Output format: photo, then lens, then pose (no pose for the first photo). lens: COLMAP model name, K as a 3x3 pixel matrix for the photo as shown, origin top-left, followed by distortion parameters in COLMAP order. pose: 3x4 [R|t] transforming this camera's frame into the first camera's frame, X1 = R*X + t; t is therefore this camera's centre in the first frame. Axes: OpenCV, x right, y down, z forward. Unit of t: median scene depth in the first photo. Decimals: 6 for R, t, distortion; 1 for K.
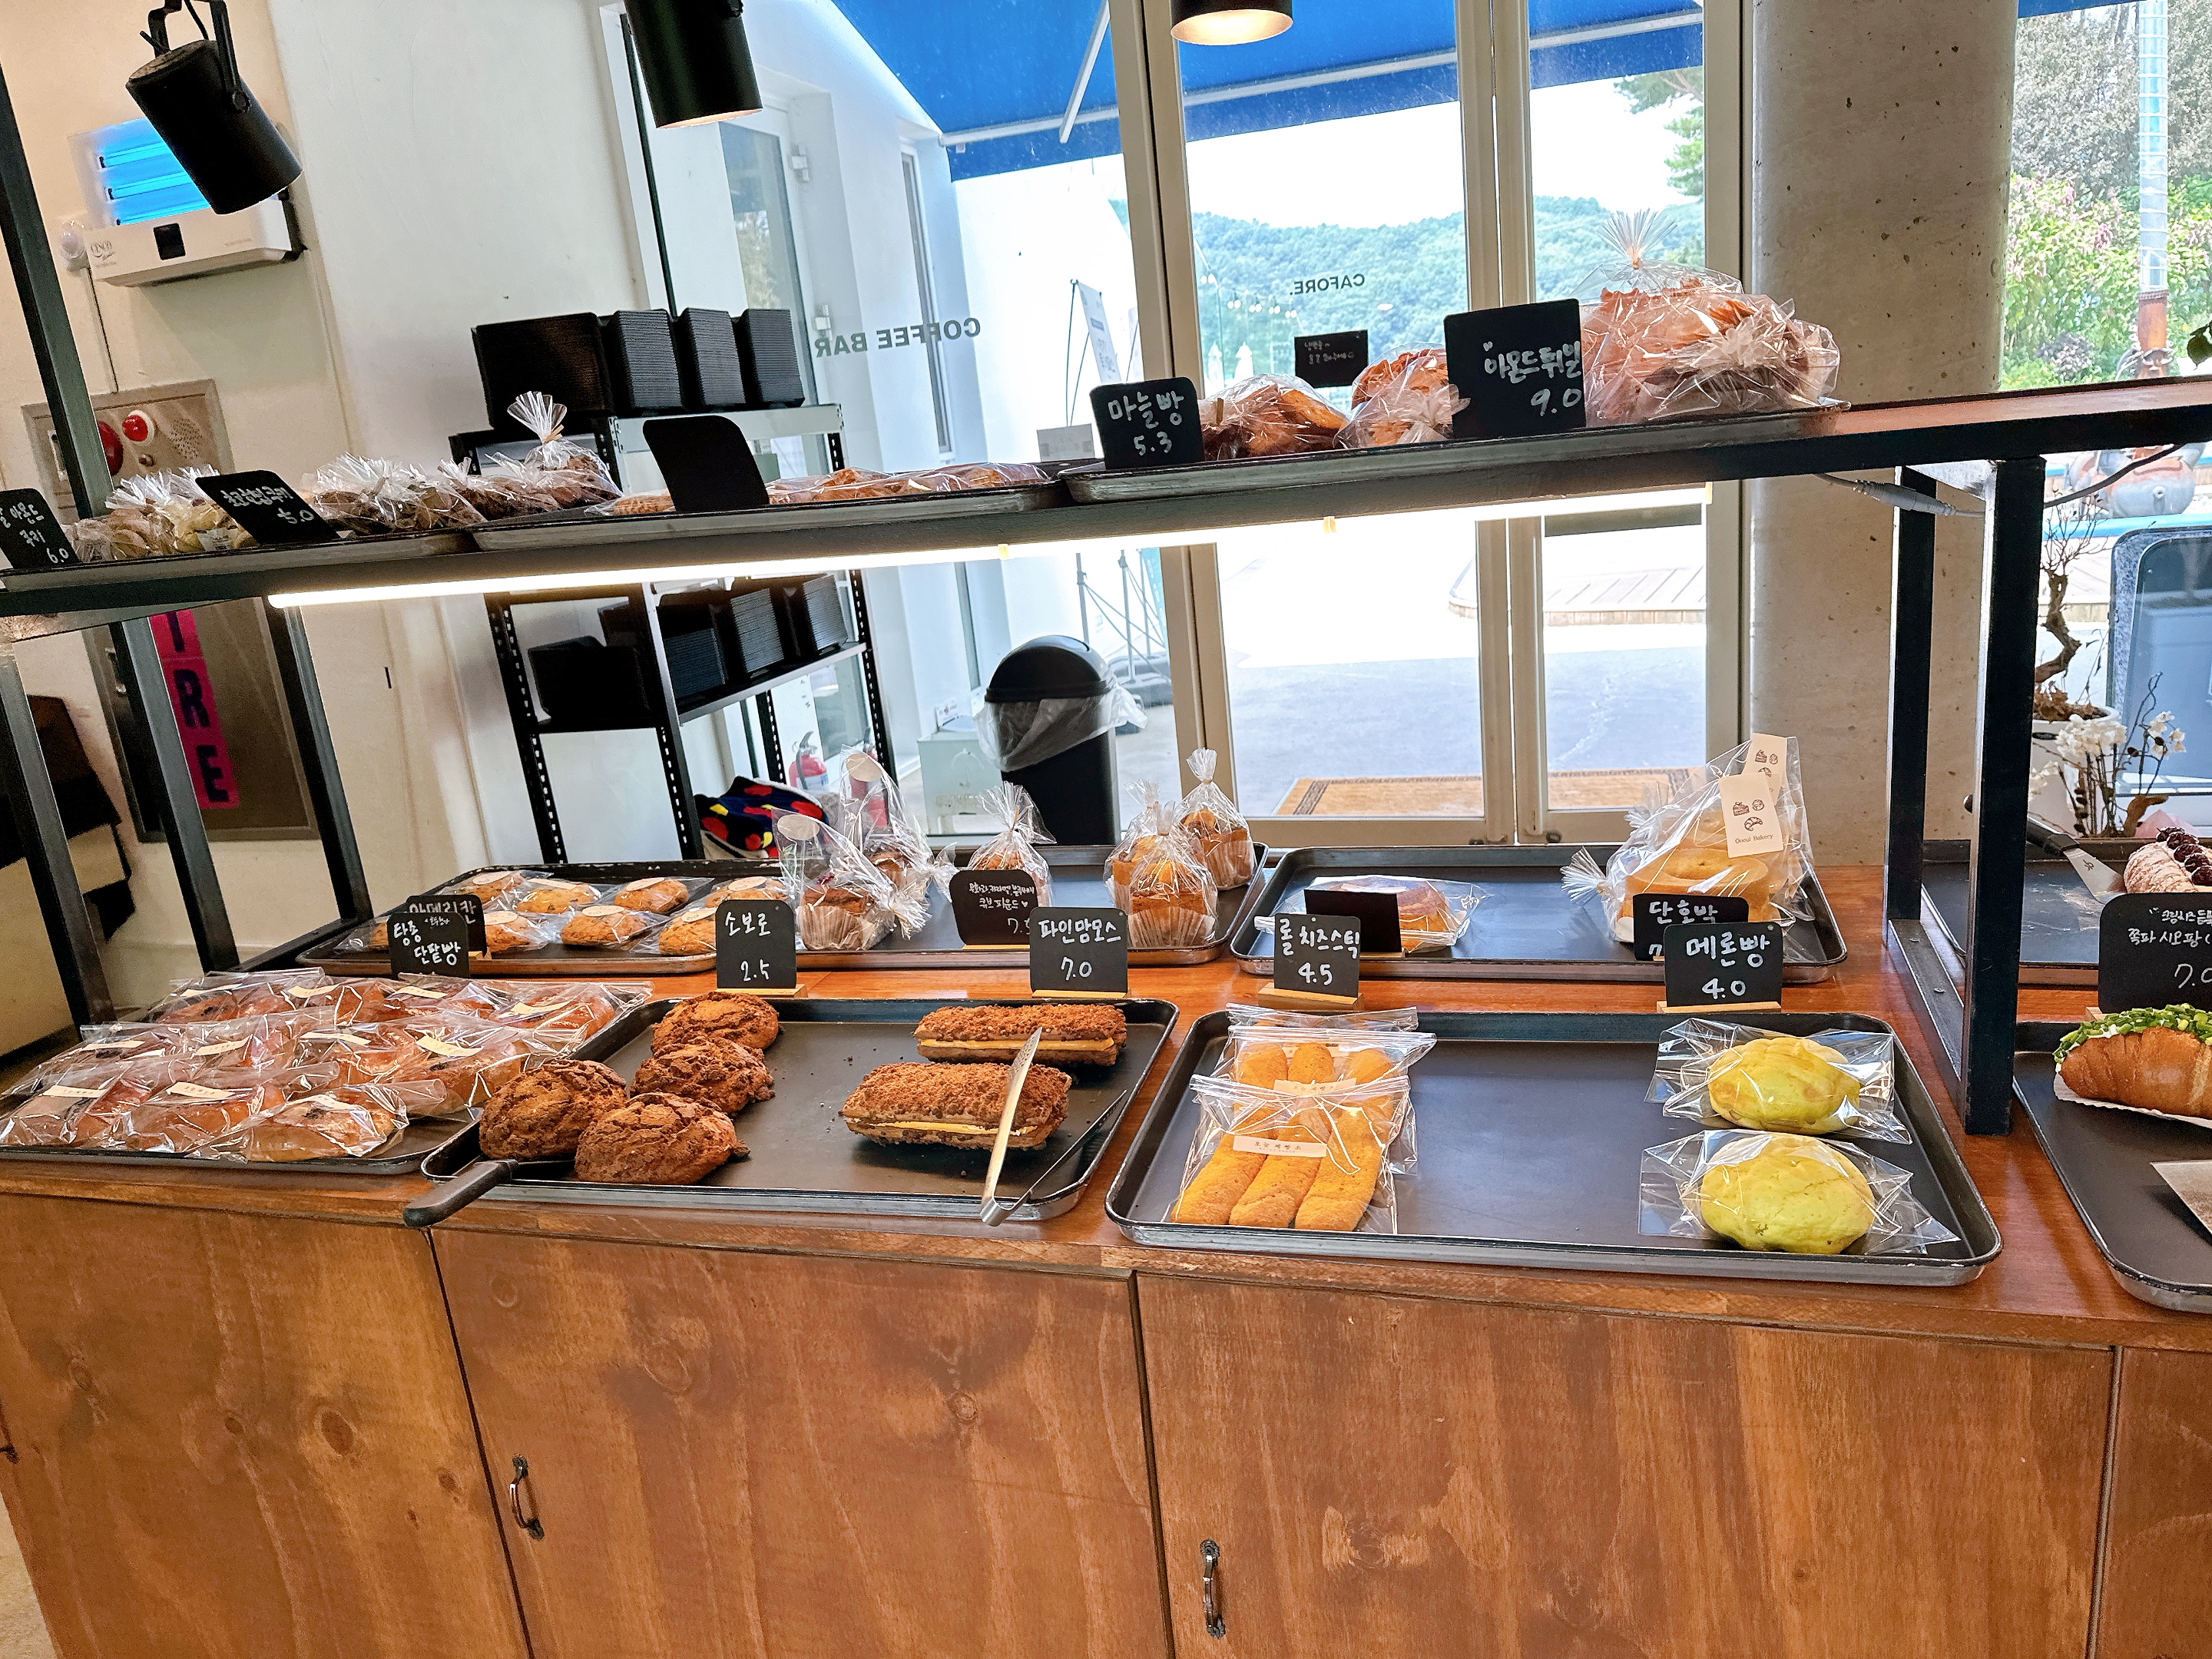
lens RADIAL K [[1563.6, 0, 1108.5], [0, 1563.6, 819.1], [0, 0, 1]] dist [0.077517, -0.097609]
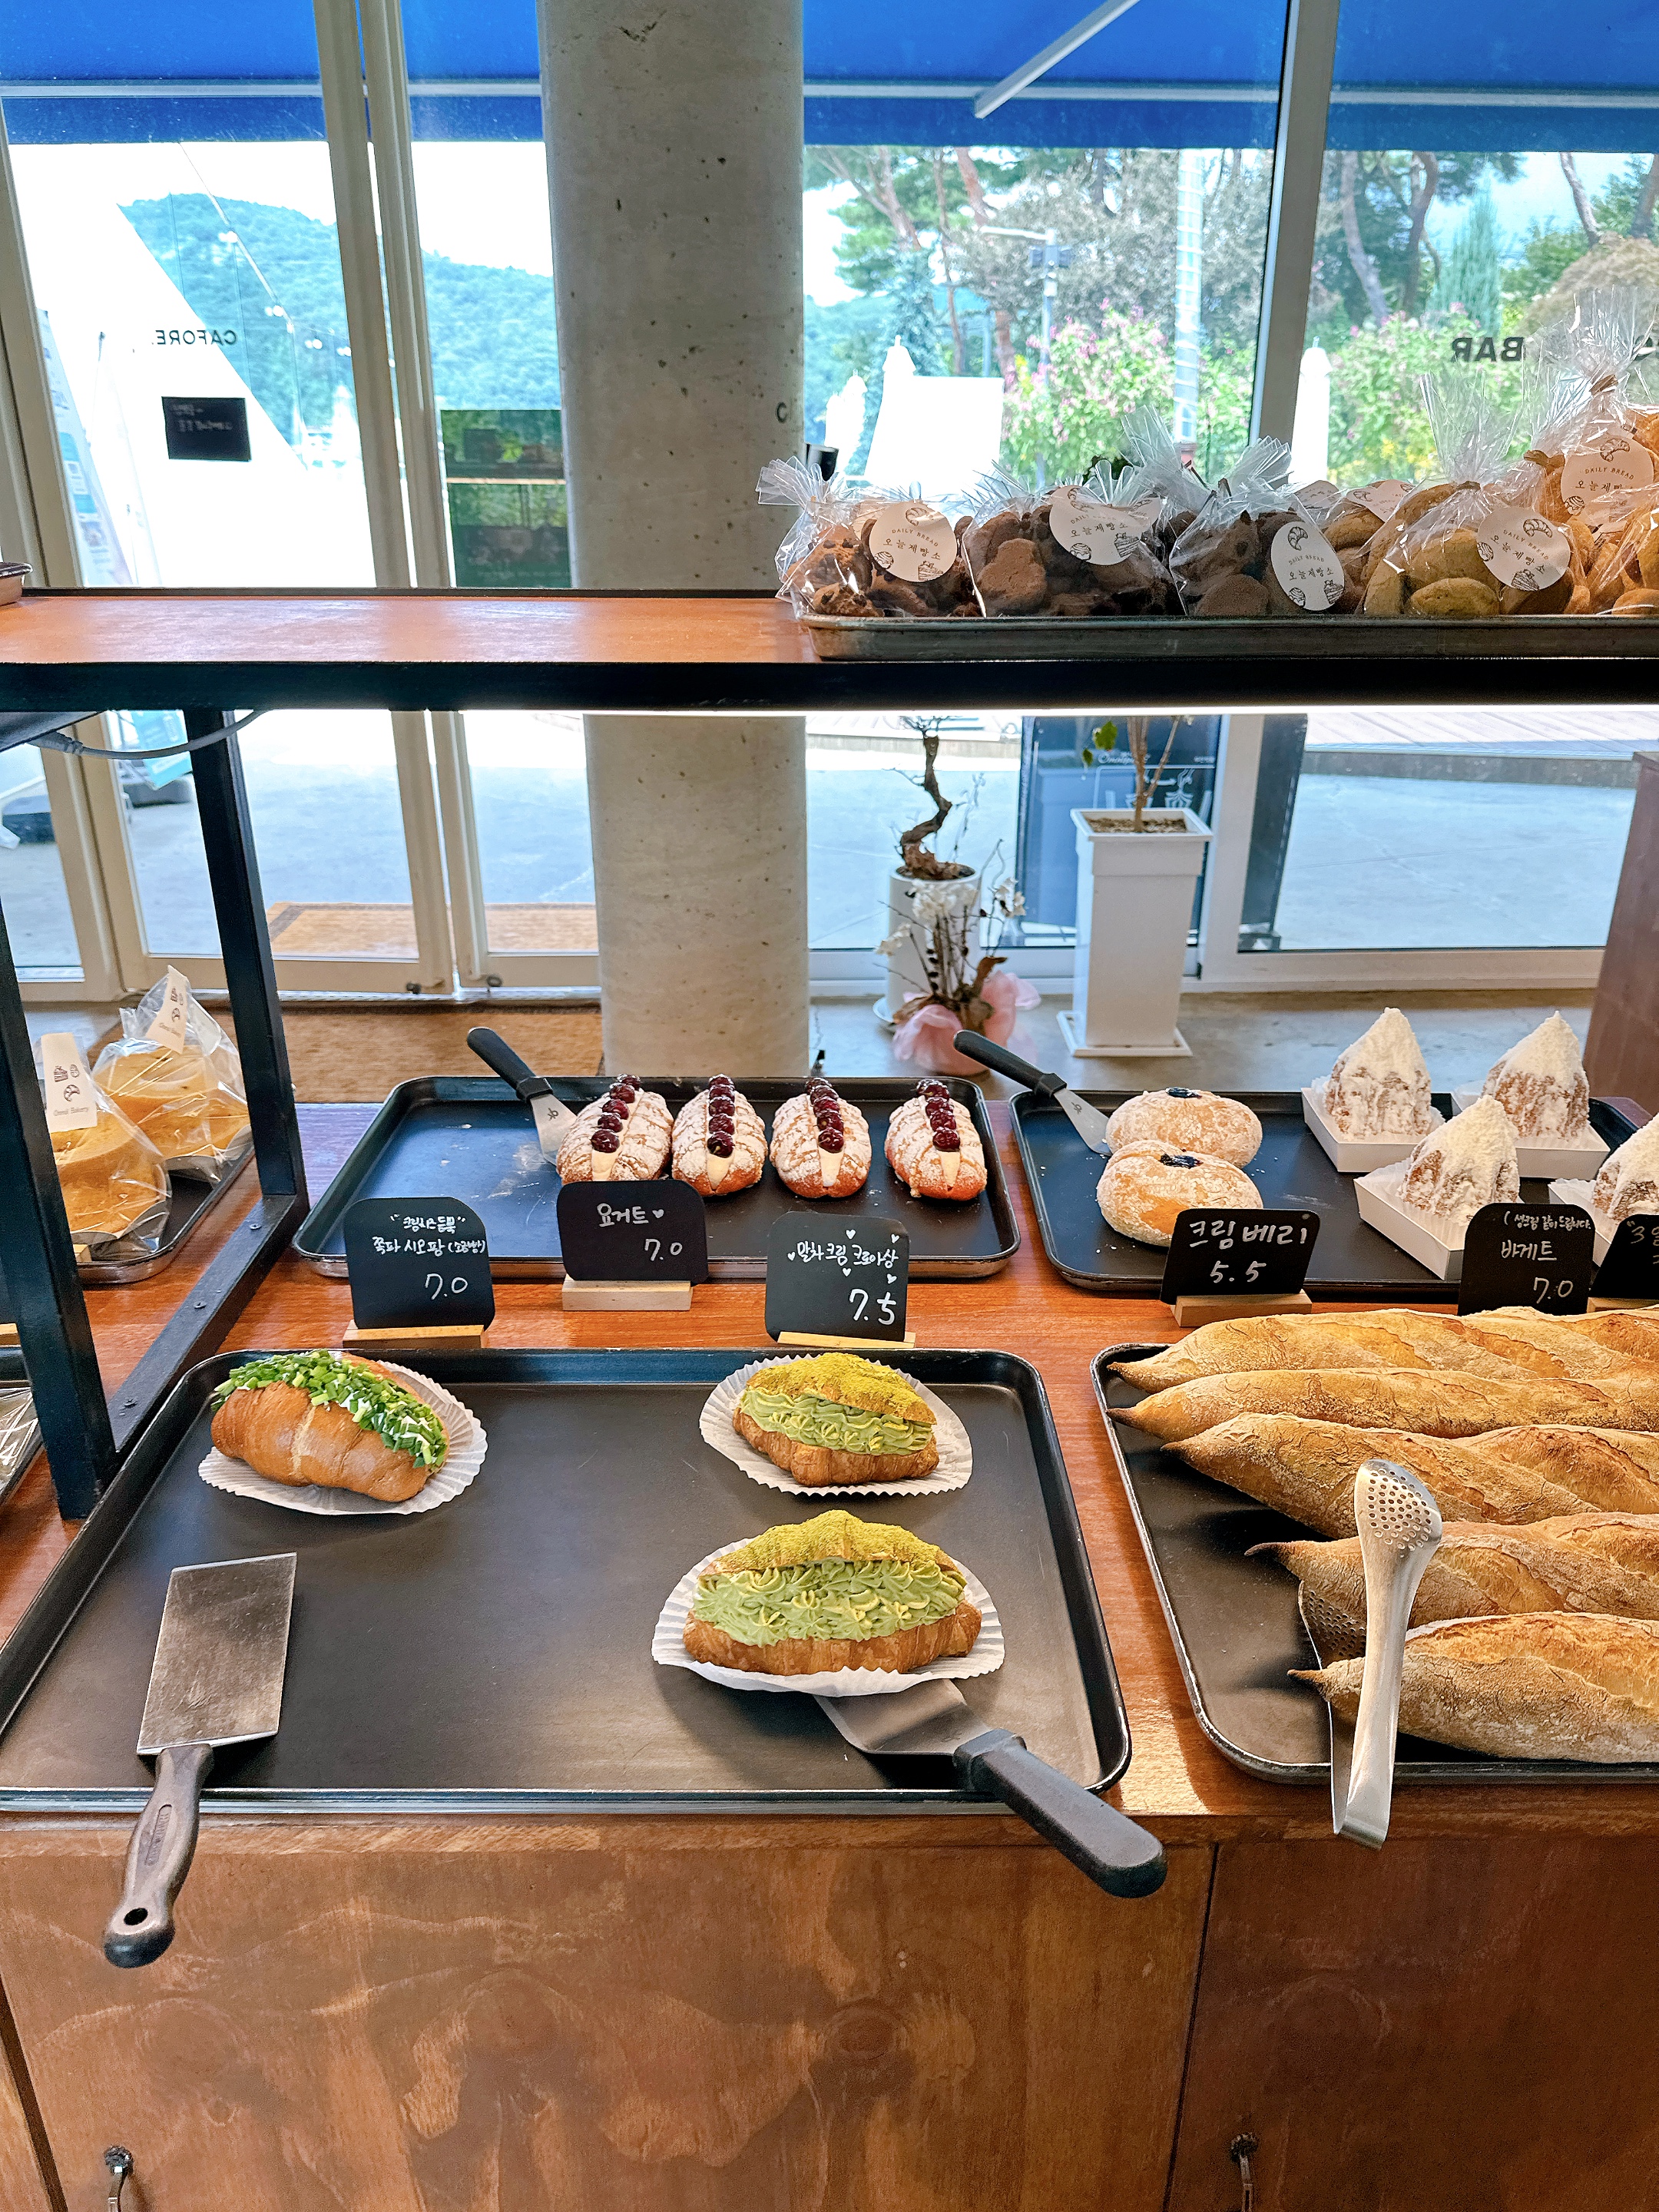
lens RADIAL K [[1563.6, 0, 815.5], [0, 1563.6, 1100.1], [0, 0, 1]] dist [0.077517, -0.097609]
pose [[0.952112, -0.021909, 0.304963, 0.186673], [-0.015353, 0.992745, 0.119254, -0.035216], [-0.305364, -0.118225, 0.944868, 0.031496]]
